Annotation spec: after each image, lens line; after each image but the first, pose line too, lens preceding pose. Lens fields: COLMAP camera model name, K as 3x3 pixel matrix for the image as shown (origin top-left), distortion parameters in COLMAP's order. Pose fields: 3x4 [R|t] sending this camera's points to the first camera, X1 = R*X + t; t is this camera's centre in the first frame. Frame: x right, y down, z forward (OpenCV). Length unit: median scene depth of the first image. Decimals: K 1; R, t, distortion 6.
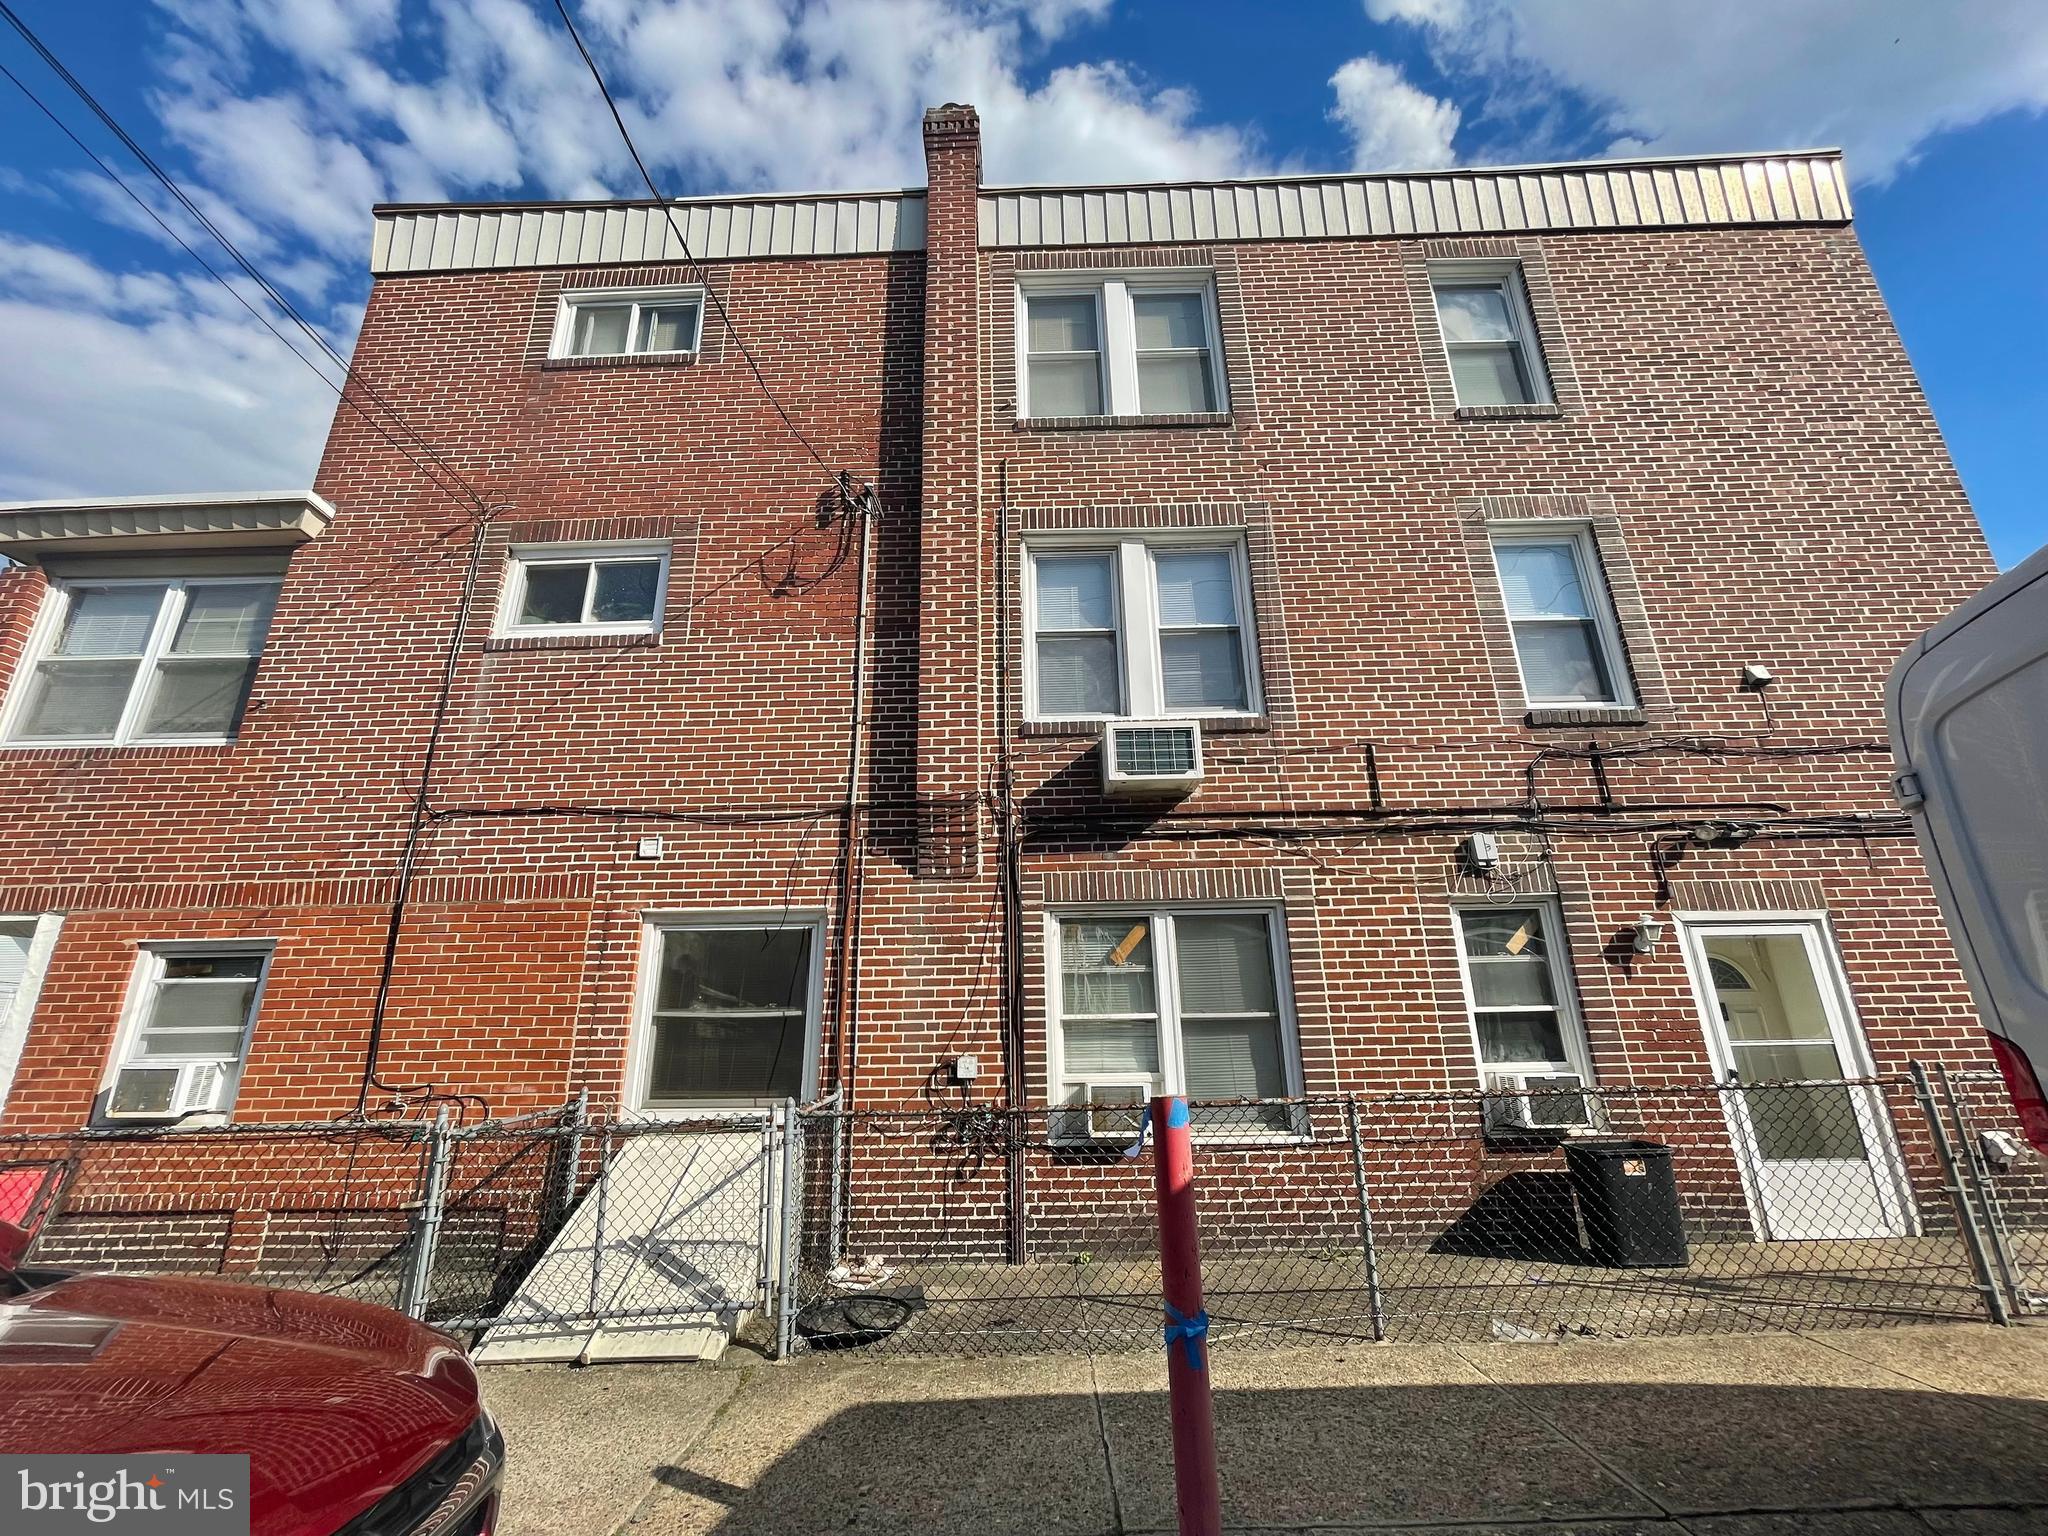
lens RADIAL K [[822.0, 0, 1014.7], [0, 822.0, 778.7], [0, 0, 1]] dist [0.011431, -0.000062]
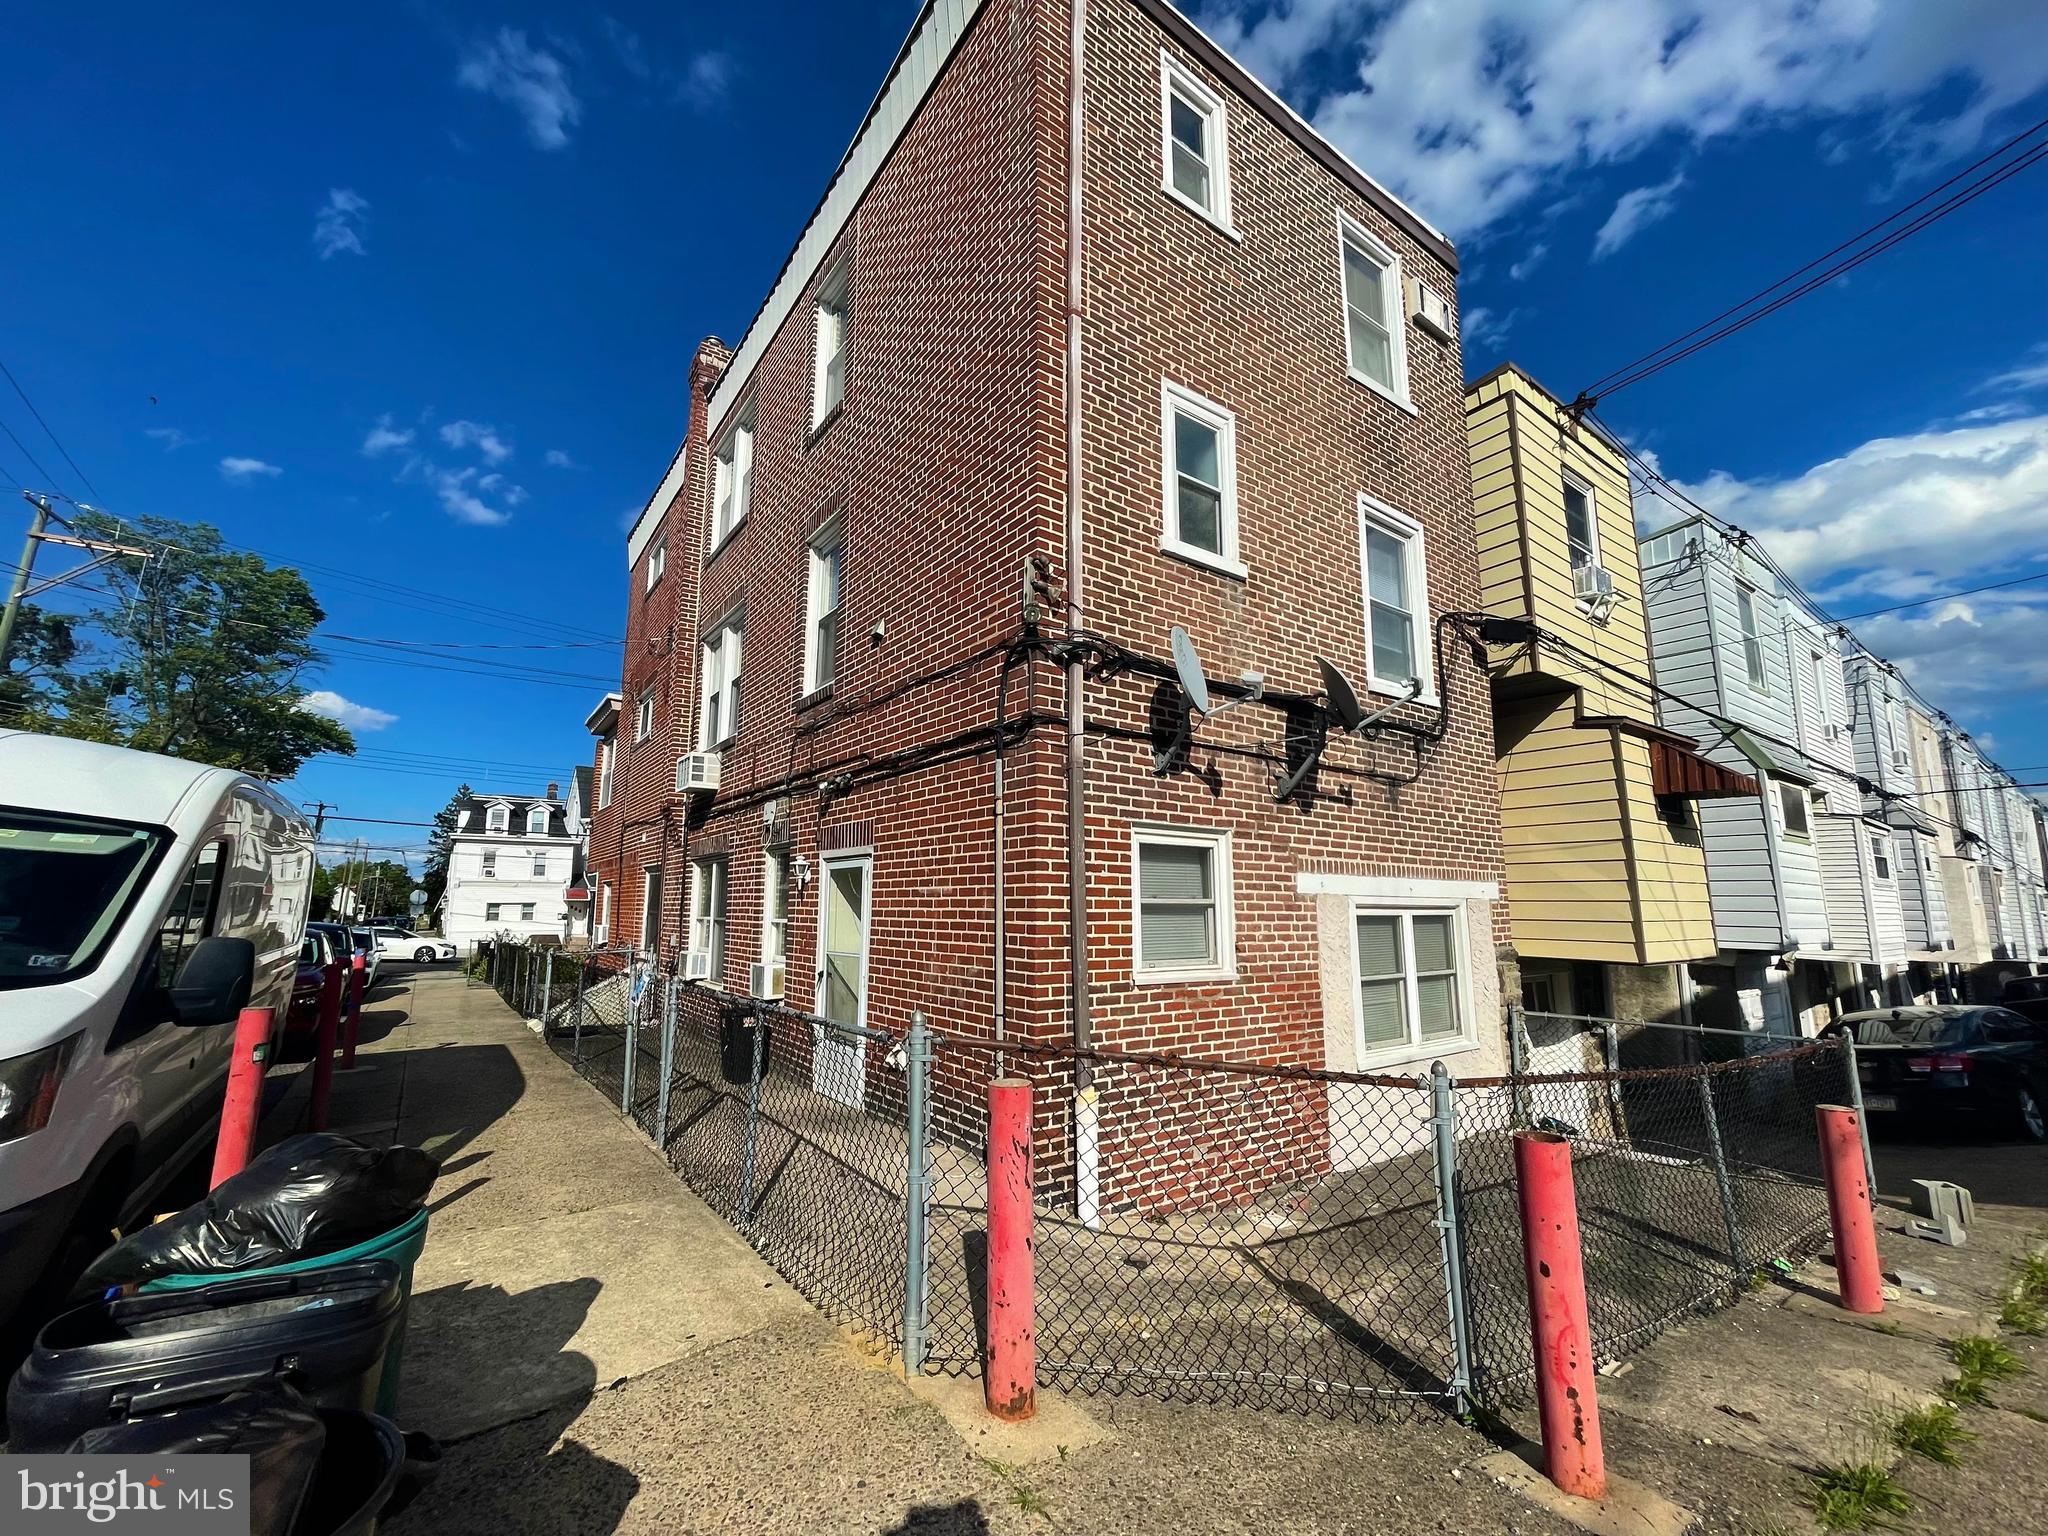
lens RADIAL K [[822.0, 0, 1014.7], [0, 822.0, 778.7], [0, 0, 1]] dist [0.011431, -0.000062]
pose [[0.596139, -0.101231, -0.796474, 1.882961], [0.215445, 0.975806, 0.037230, 0.063339], [0.773435, -0.193790, 0.603525, 0.450638]]
